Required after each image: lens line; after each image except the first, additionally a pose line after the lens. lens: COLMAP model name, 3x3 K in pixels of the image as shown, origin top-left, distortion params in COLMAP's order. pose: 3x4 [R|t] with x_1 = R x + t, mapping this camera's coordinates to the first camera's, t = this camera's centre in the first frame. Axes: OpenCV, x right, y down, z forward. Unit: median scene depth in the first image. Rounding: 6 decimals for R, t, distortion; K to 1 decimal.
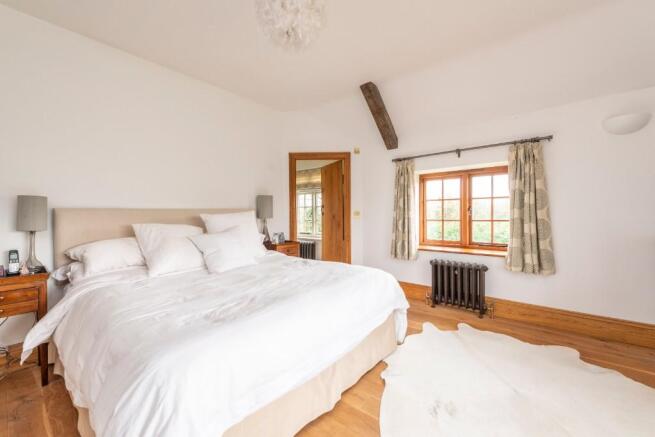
lens RADIAL K [[260.6, 0, 332.0], [0, 260.6, 220.3], [0, 0, 1]] dist [0.011637, -0.000091]
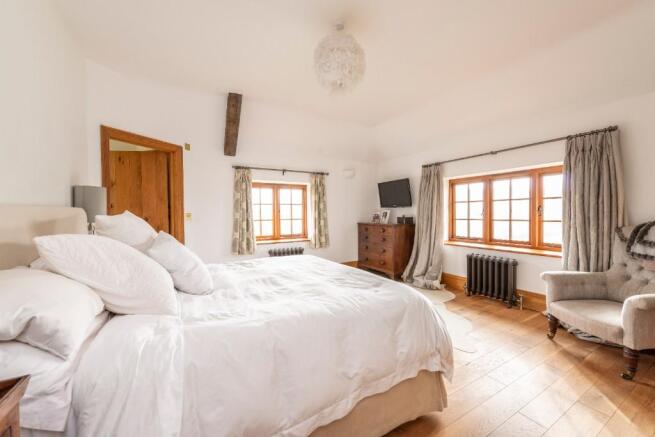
lens RADIAL K [[260.6, 0, 332.0], [0, 260.6, 220.3], [0, 0, 1]] dist [0.011637, -0.000091]
pose [[0.341158, -0.021863, 0.939752, -0.669168], [0.034172, 0.999357, 0.010844, -0.001354], [-0.939384, 0.028414, 0.341686, 0.243563]]
